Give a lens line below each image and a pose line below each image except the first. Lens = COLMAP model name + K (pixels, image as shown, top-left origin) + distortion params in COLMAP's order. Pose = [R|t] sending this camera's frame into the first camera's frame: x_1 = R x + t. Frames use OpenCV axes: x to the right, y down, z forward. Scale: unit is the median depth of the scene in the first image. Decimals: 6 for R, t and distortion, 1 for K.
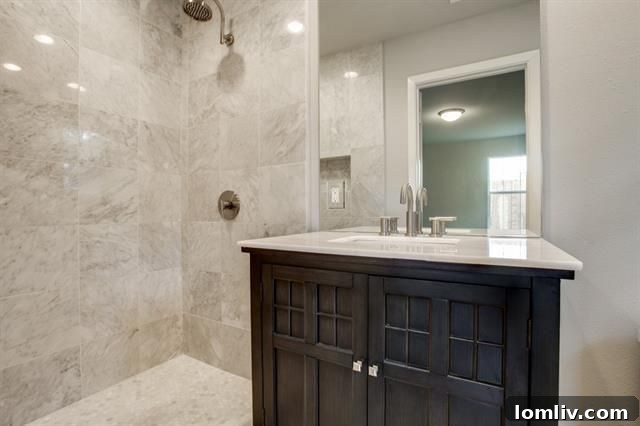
lens RADIAL K [[309.3, 0, 316.7], [0, 309.3, 211.7], [0, 0, 1]] dist [-0.066949, 0.026760]
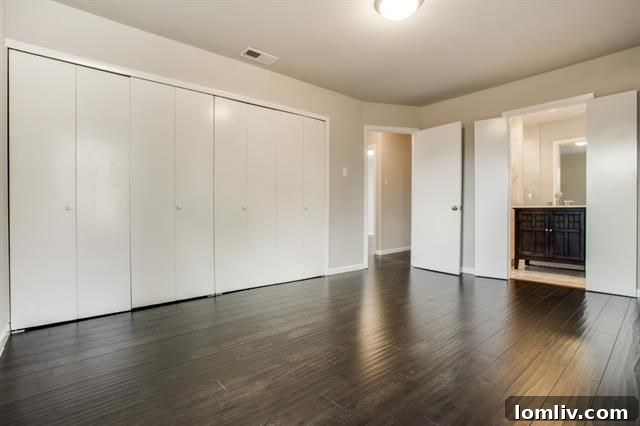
lens RADIAL K [[309.3, 0, 316.7], [0, 309.3, 211.7], [0, 0, 1]] dist [-0.066949, 0.026760]
pose [[0.941542, 0.007773, -0.336807, -1.446733], [-0.009122, 0.999955, -0.002421, 0.215881], [0.336773, 0.005352, 0.941571, -4.012719]]
